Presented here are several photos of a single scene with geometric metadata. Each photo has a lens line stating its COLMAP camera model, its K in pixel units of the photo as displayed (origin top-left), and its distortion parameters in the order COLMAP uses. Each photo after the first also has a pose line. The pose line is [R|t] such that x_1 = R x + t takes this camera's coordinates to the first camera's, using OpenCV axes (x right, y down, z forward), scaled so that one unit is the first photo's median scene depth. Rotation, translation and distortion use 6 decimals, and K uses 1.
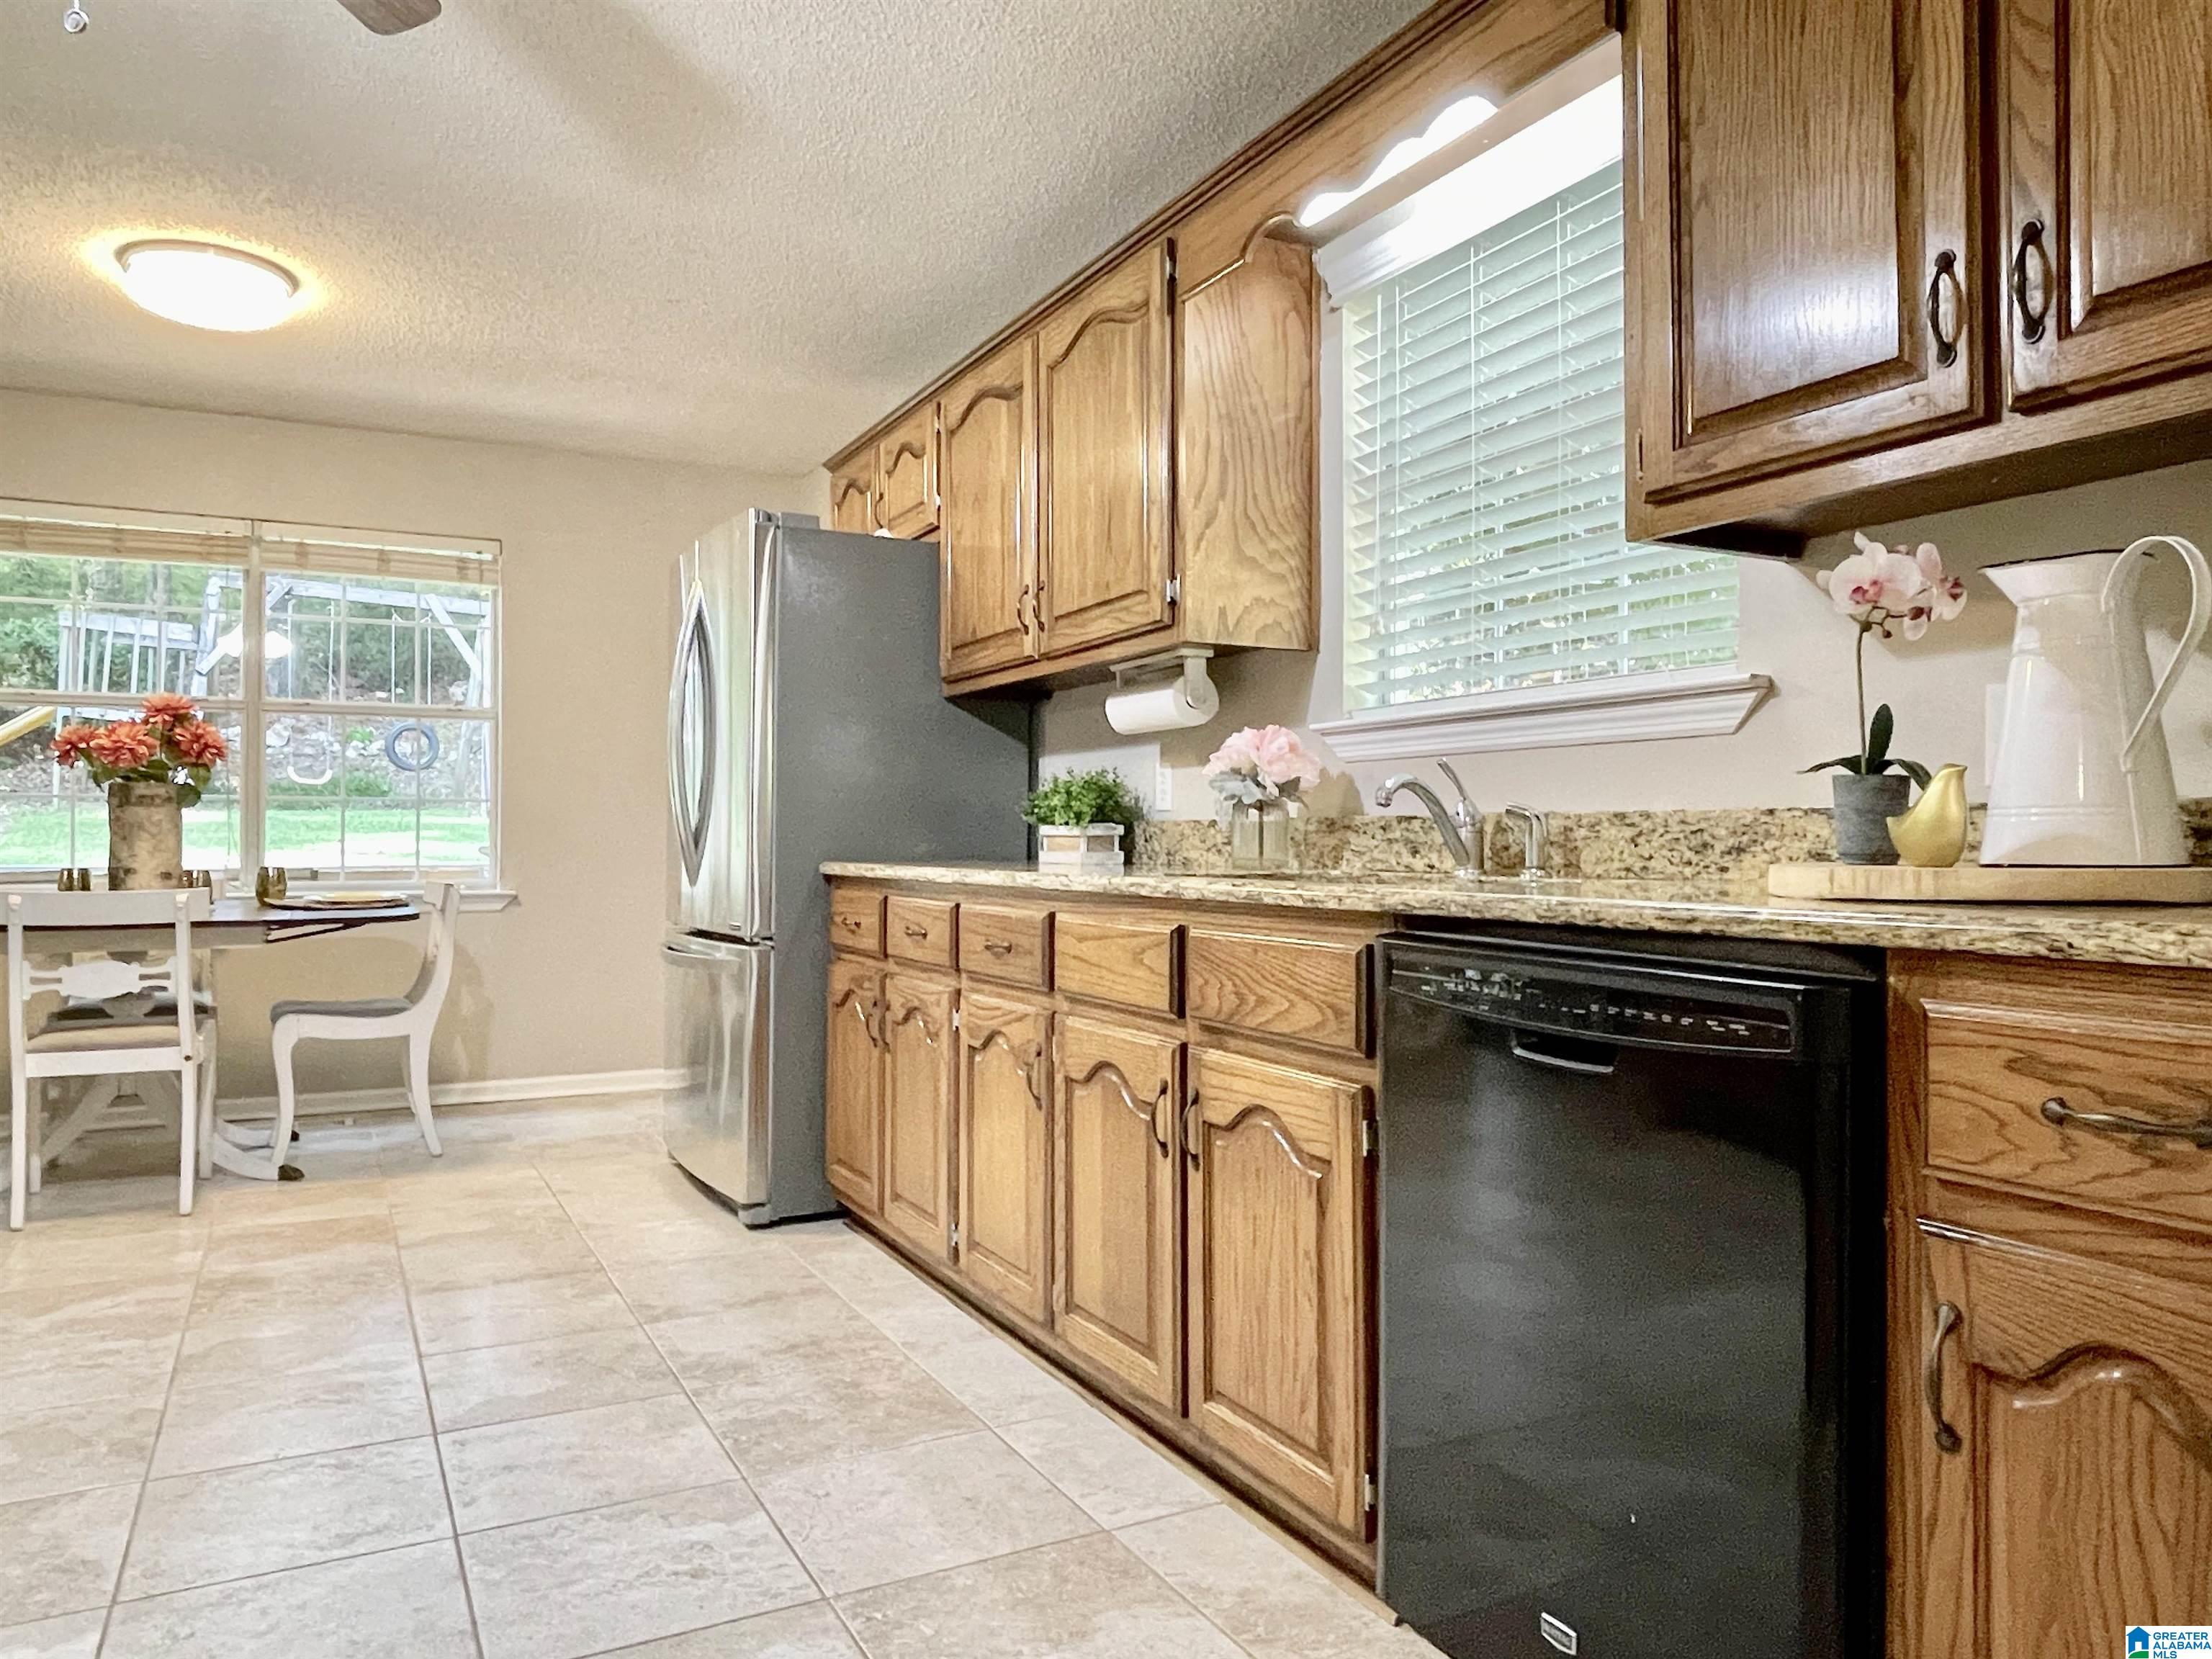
lens RADIAL K [[1516.7, 0, 1106.0], [0, 1516.7, 829.5], [0, 0, 1]] dist [-0.005223, -0.006011]
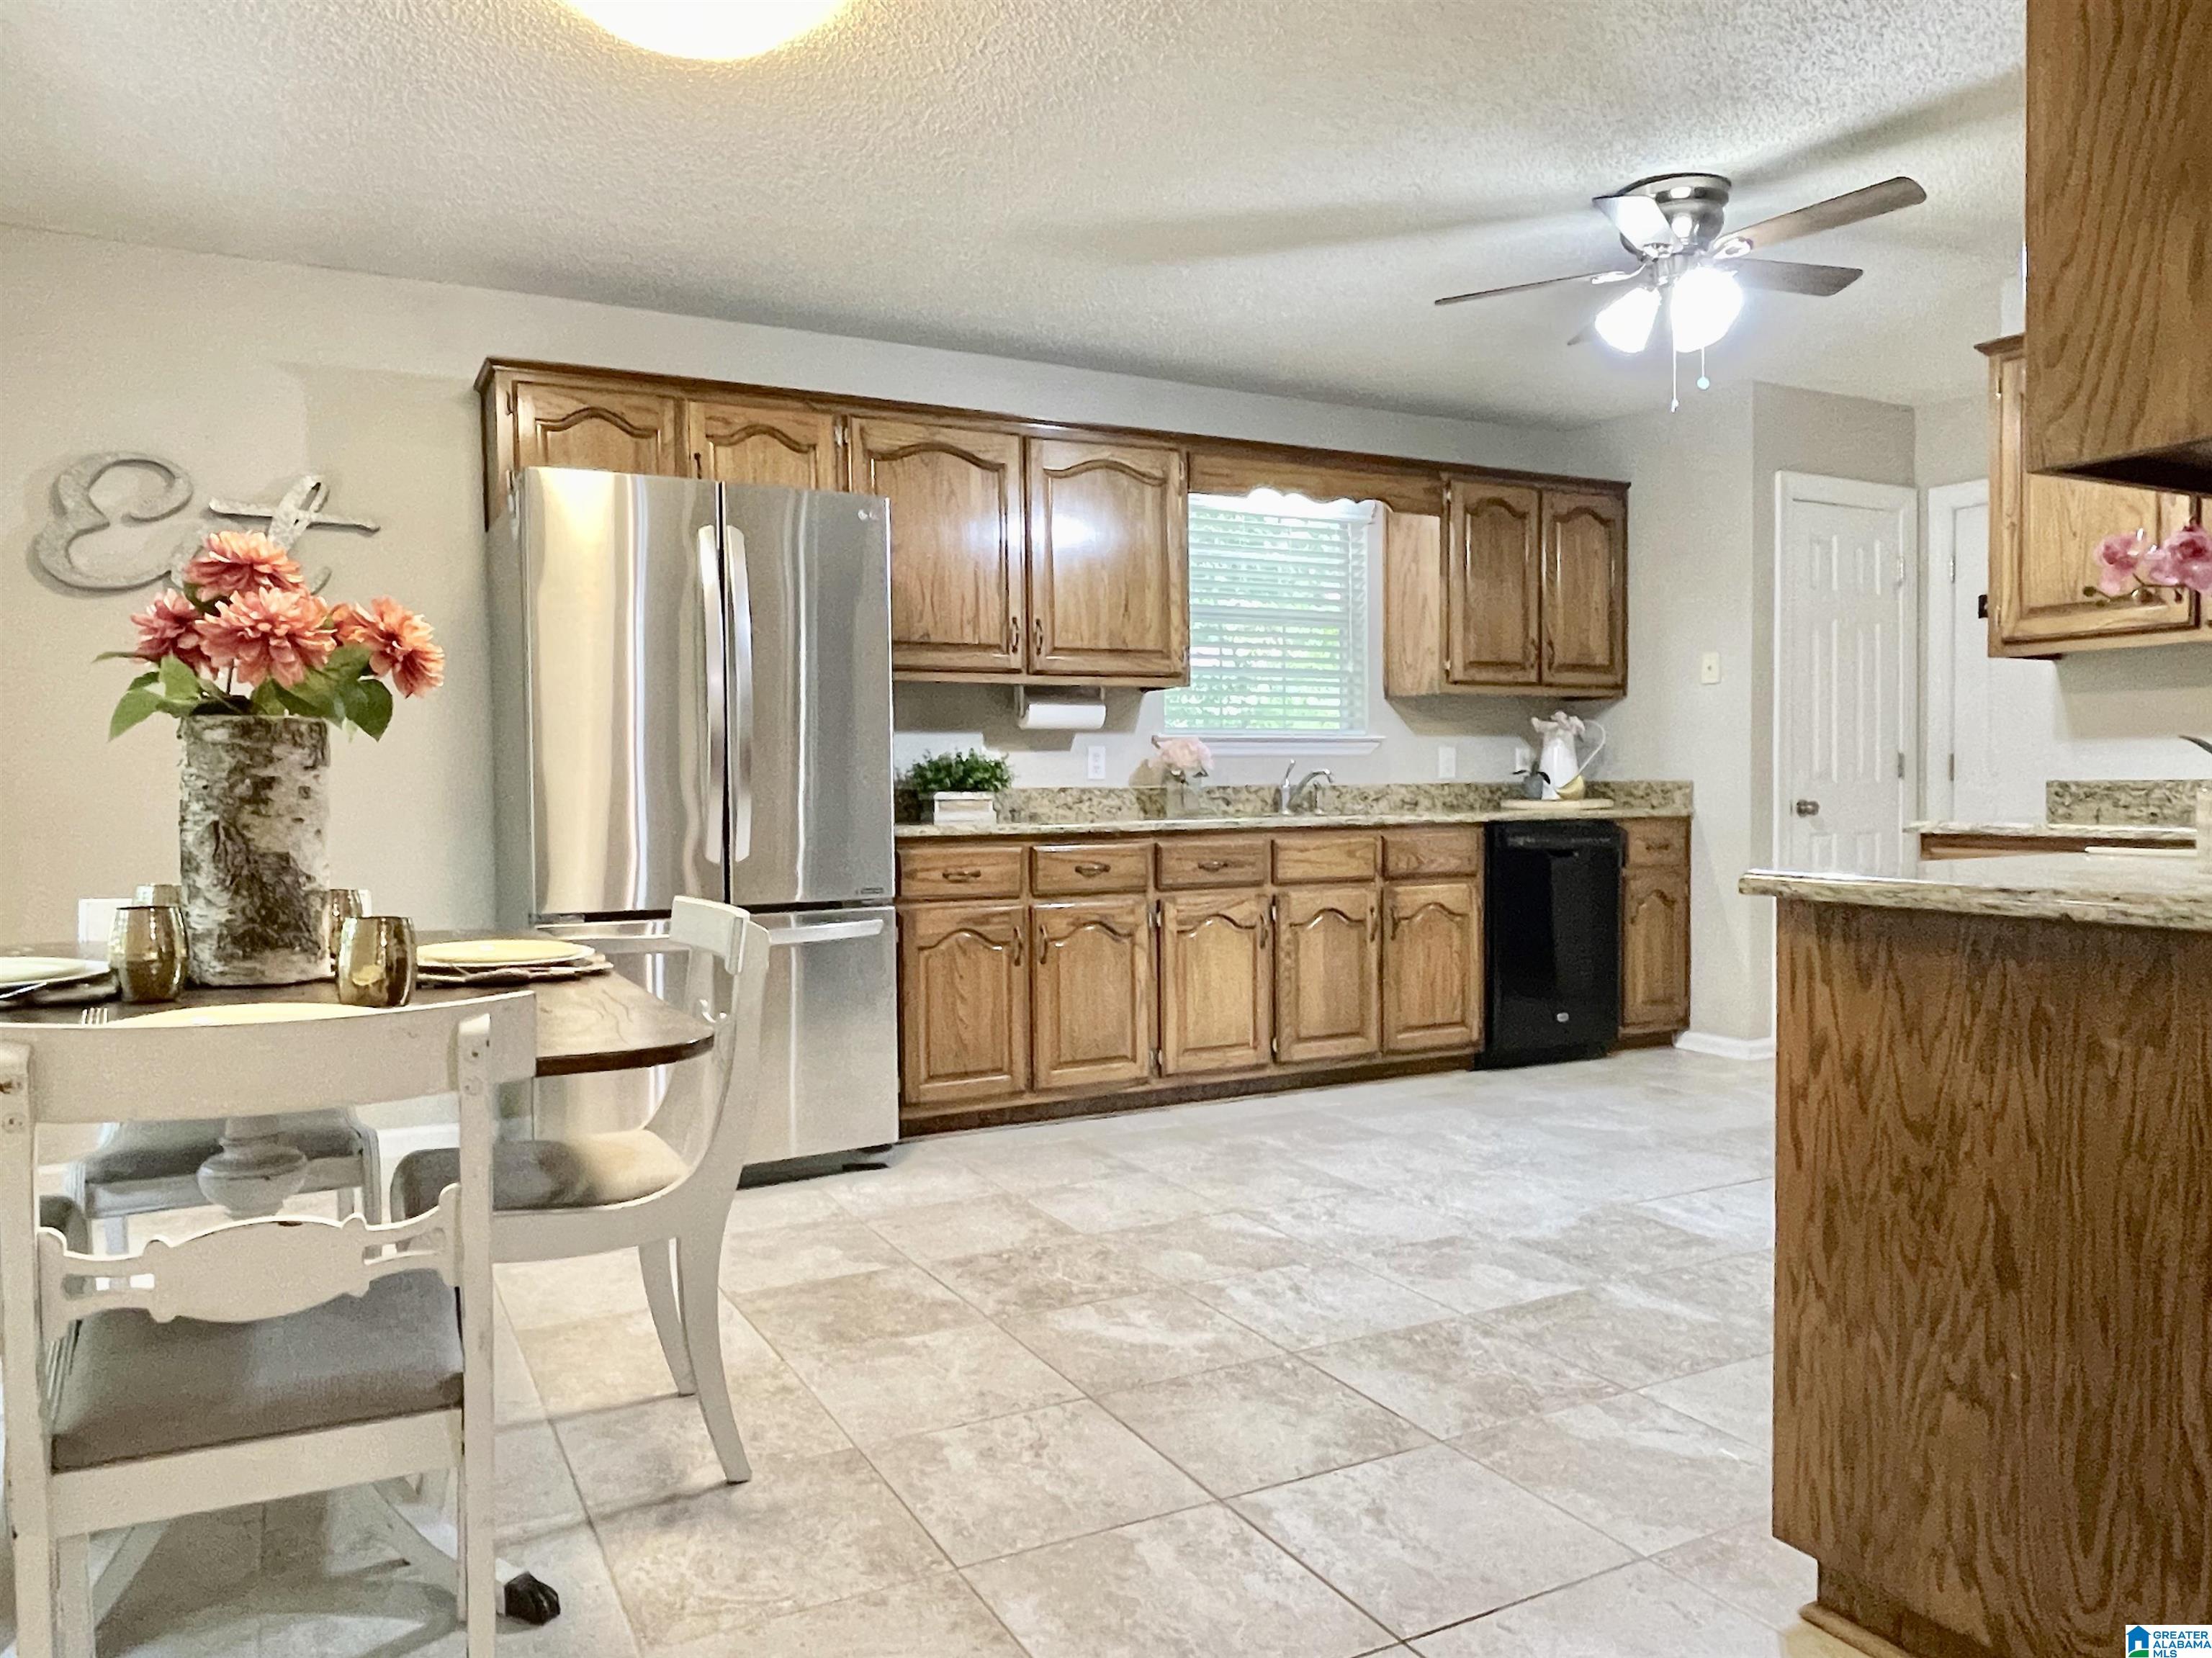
lens RADIAL K [[1516.5, 0, 1106.0], [0, 1516.5, 829.0], [0, 0, 1]] dist [-0.005223, -0.006011]
pose [[-0.012575, -0.033264, 0.999367, -2.043735], [0.000186, 0.999446, 0.033269, -0.021218], [-0.999921, 0.000604, -0.012562, 1.333712]]
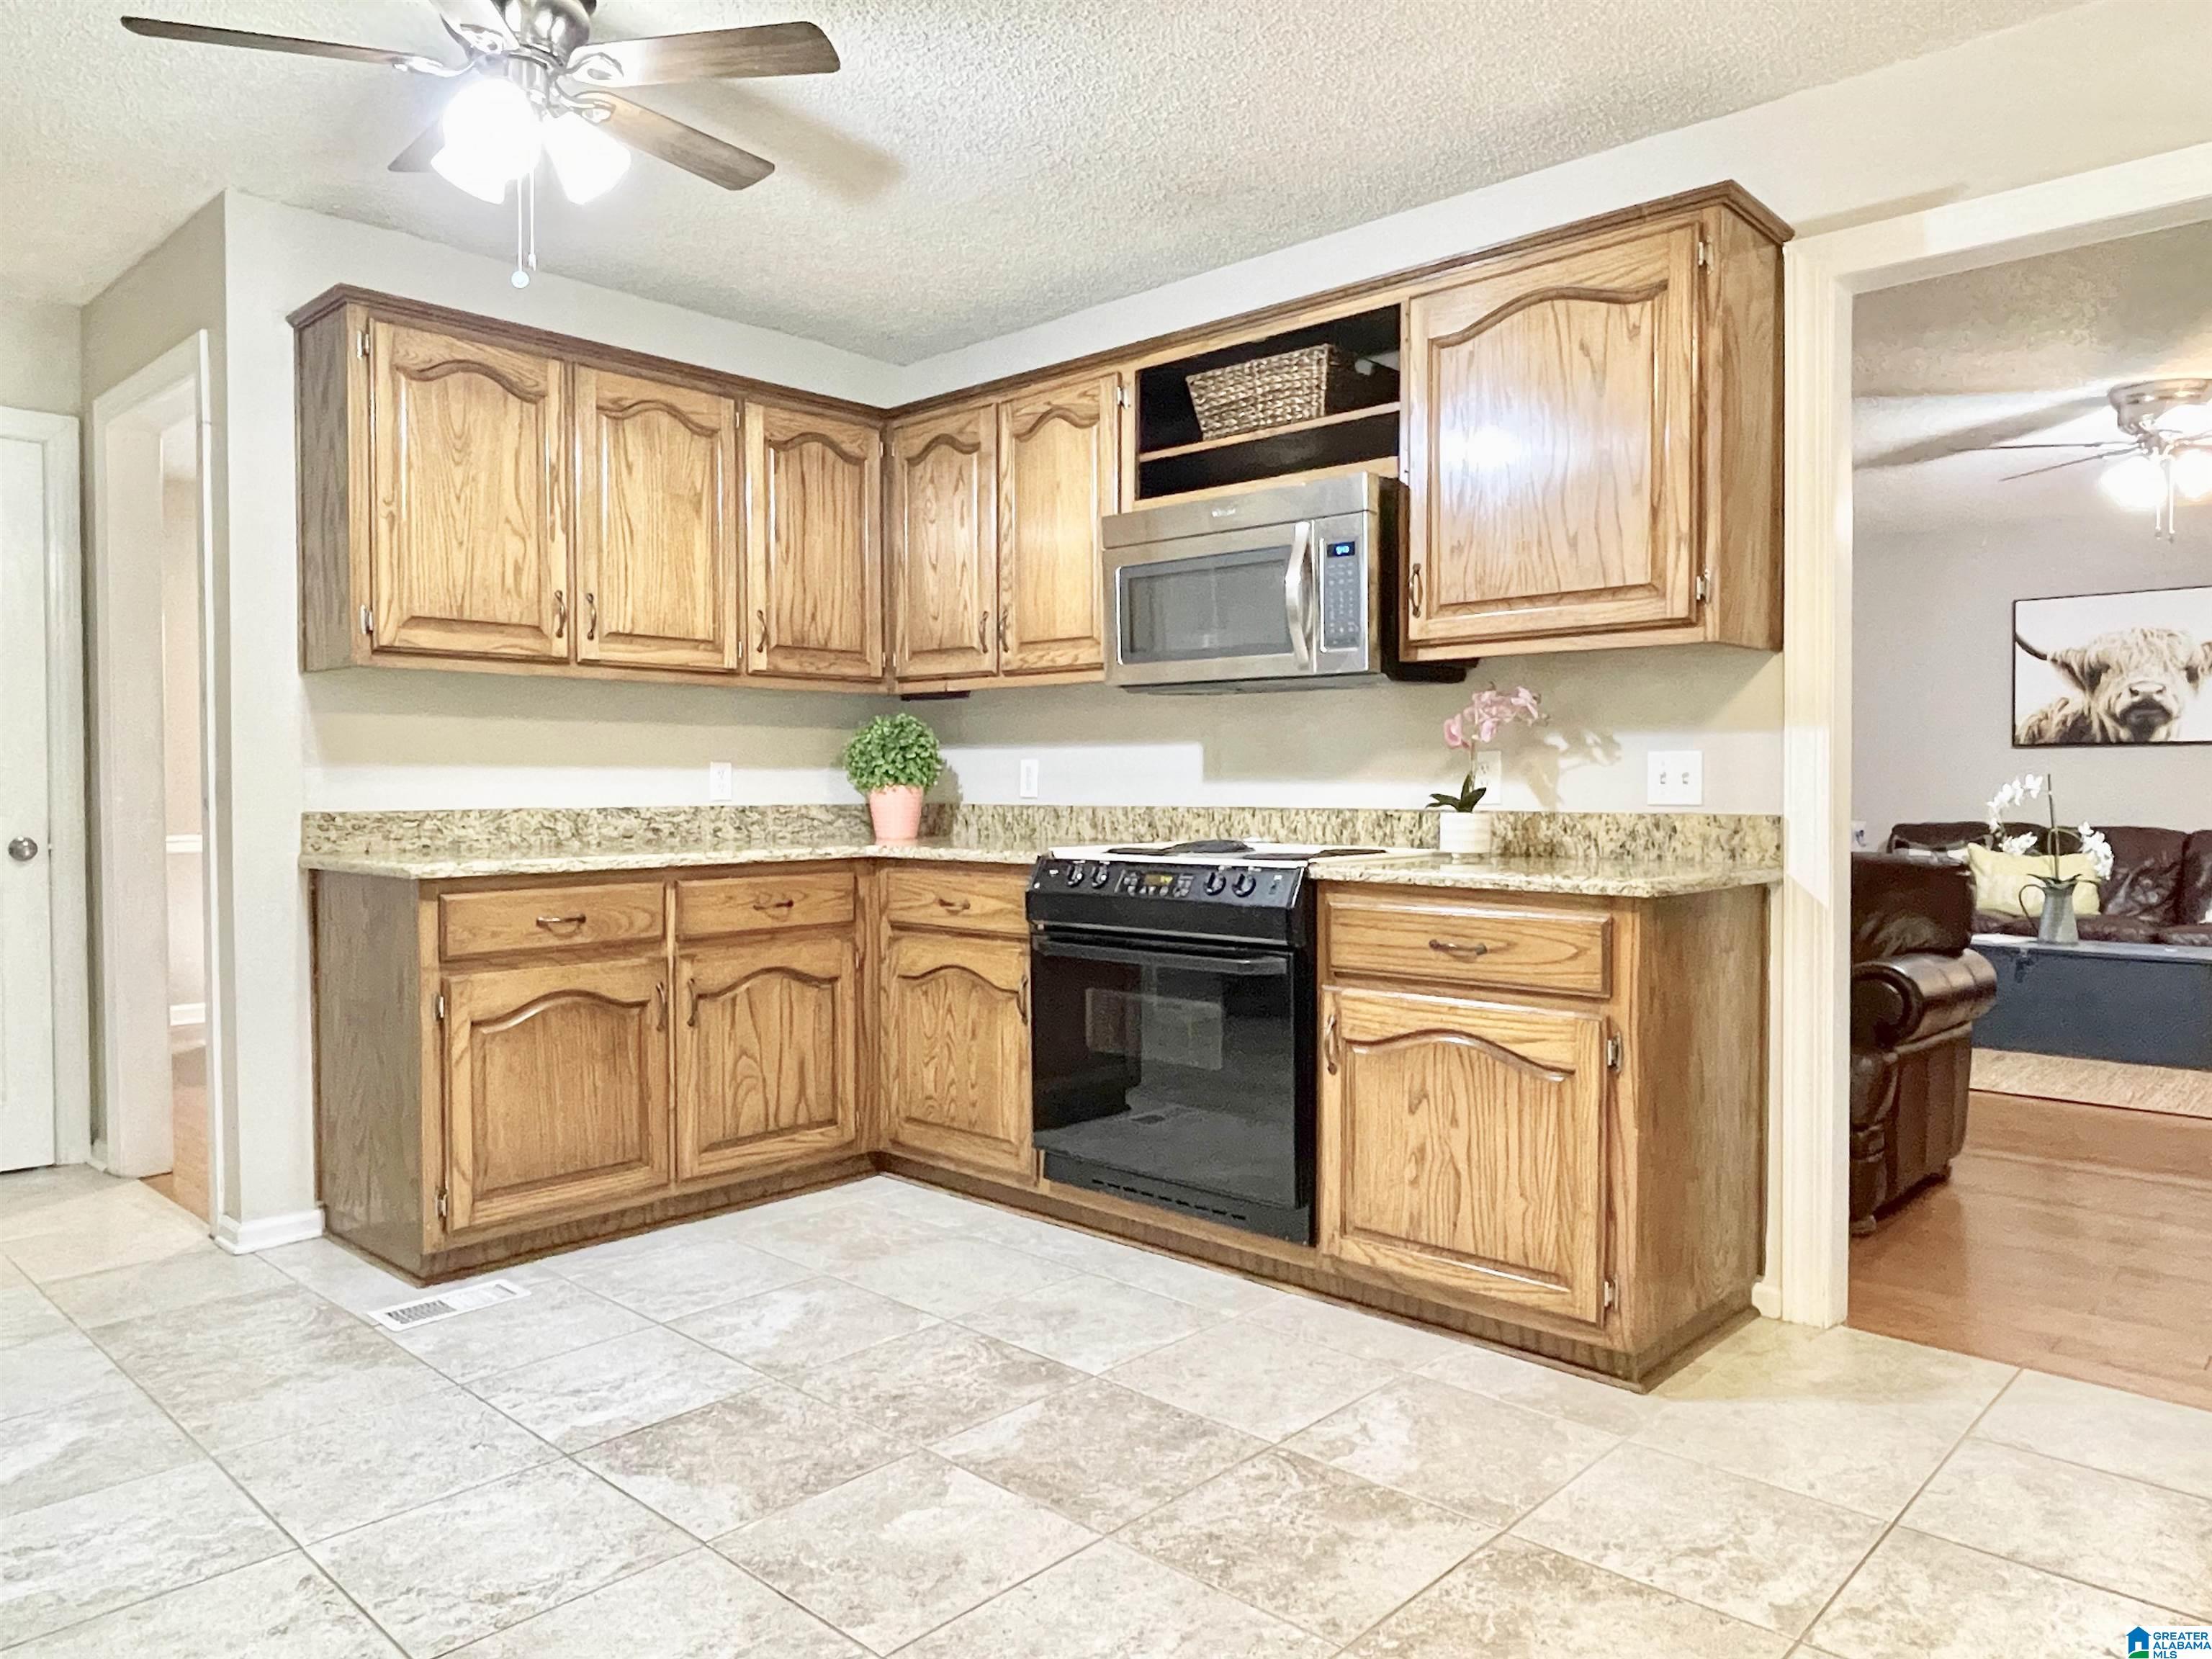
lens RADIAL K [[1465.5, 0, 1094.1], [0, 1465.5, 814.6], [0, 0, 1]] dist [-0.000661, -0.022182]
pose [[-0.944420, 0.007028, -0.328665, -0.544430], [0.002646, 0.999902, 0.013779, -0.034594], [0.328729, 0.012144, -0.944346, 1.852208]]
